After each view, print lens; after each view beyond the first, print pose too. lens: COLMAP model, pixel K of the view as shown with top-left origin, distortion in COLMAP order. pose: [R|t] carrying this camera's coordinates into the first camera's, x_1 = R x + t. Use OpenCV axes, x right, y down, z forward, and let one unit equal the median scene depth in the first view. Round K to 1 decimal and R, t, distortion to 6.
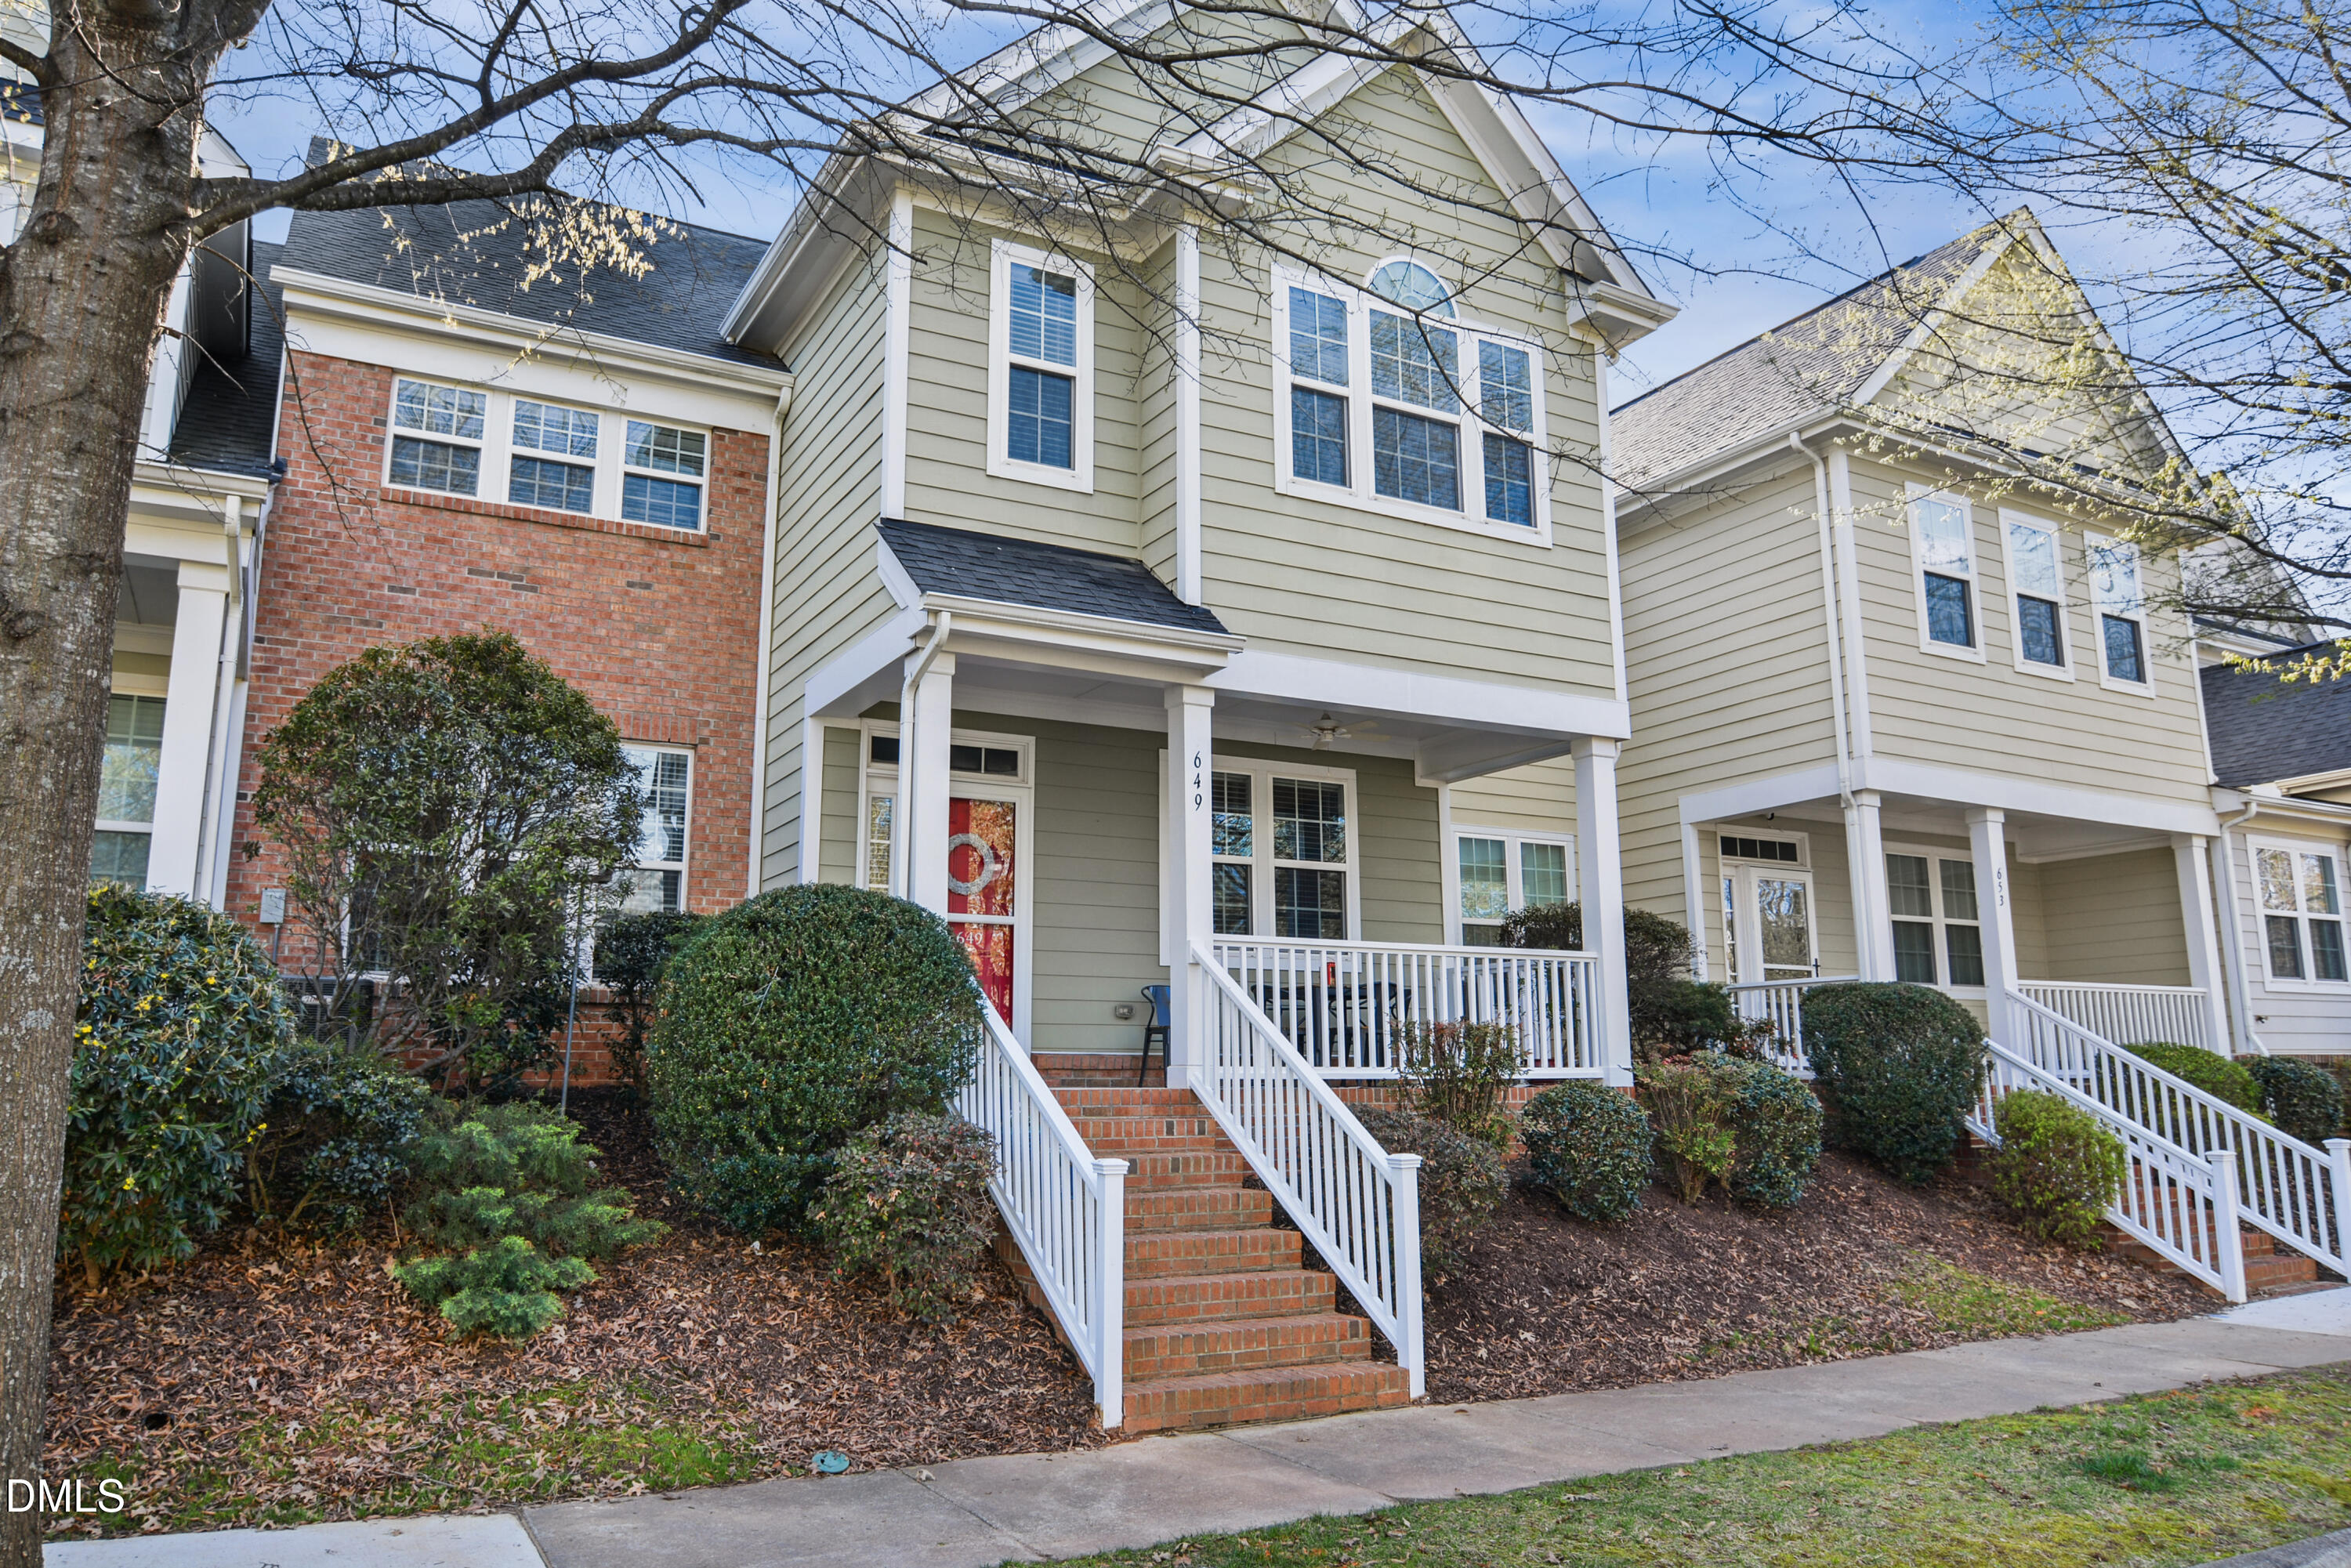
lens RADIAL K [[1640.1, 0, 1168.6], [0, 1640.1, 777.8], [0, 0, 1]] dist [-0.017879, -0.014430]
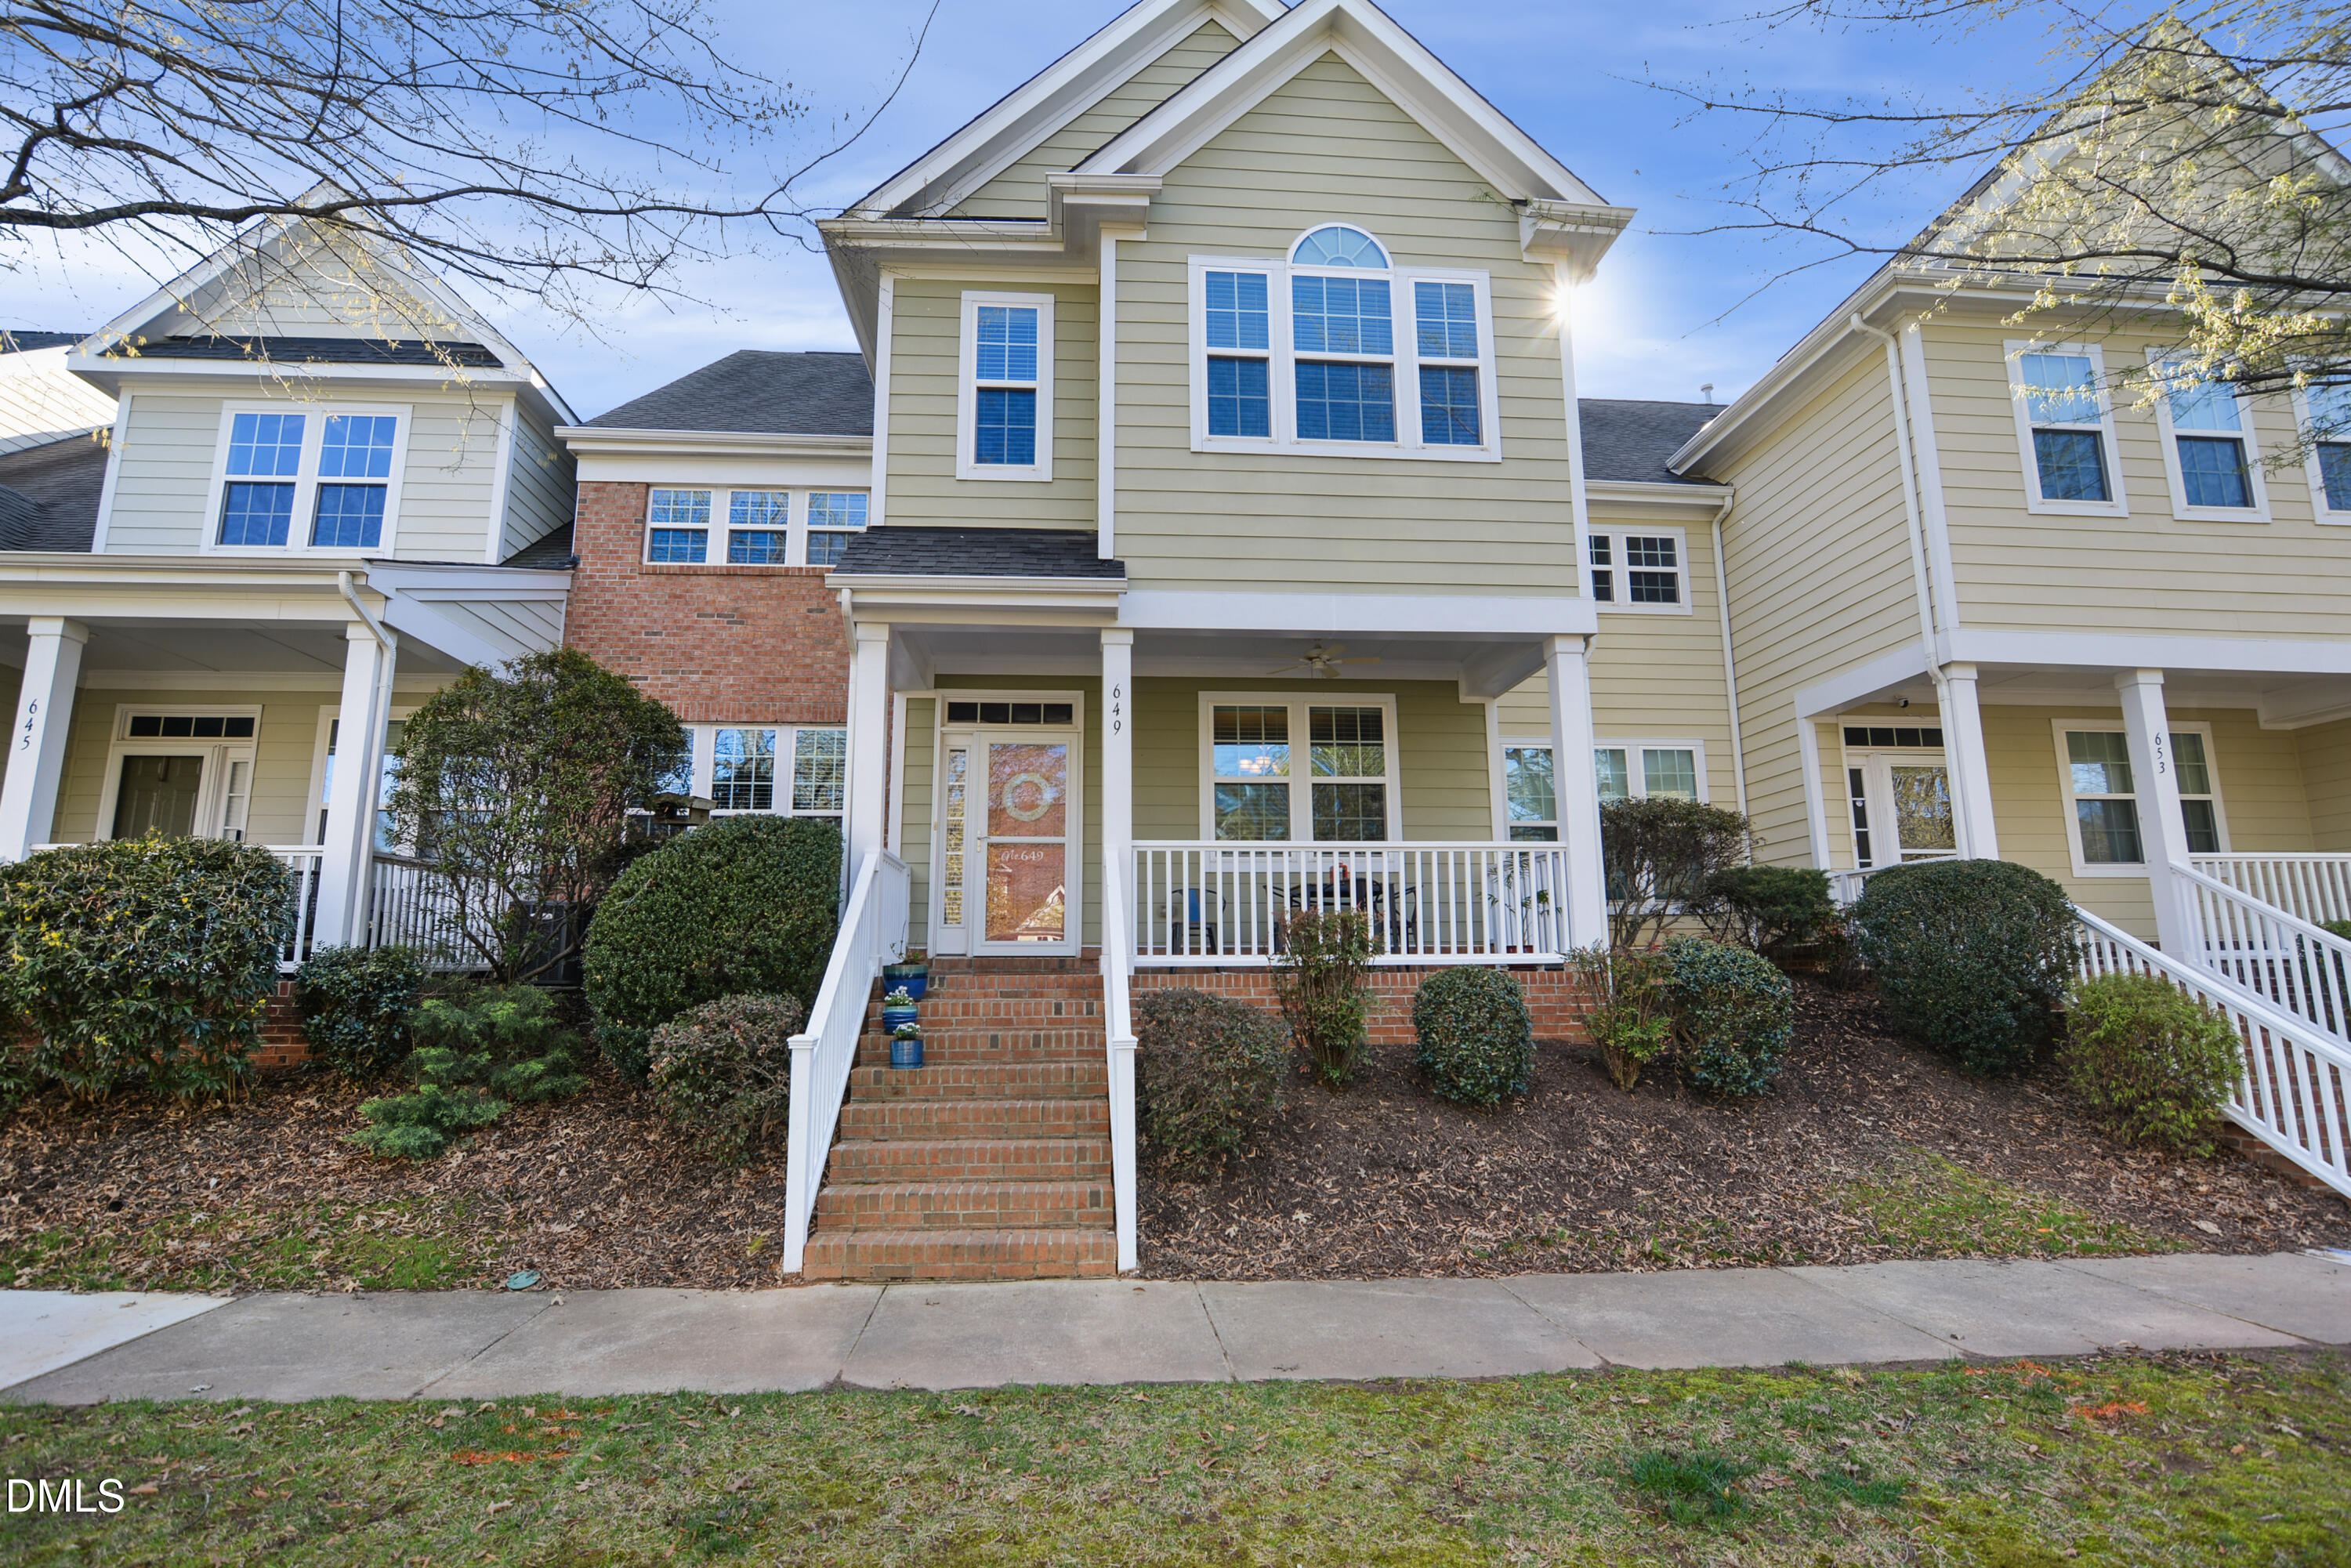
lens RADIAL K [[1145.1, 0, 1181.5], [0, 1145.1, 780.7], [0, 0, 1]] dist [-0.028162, 0.007197]
pose [[0.910511, -0.071393, -0.407275, 0.336957], [0.079384, 0.996840, 0.002732, 0.046709], [0.405793, -0.034818, 0.913301, 0.244057]]
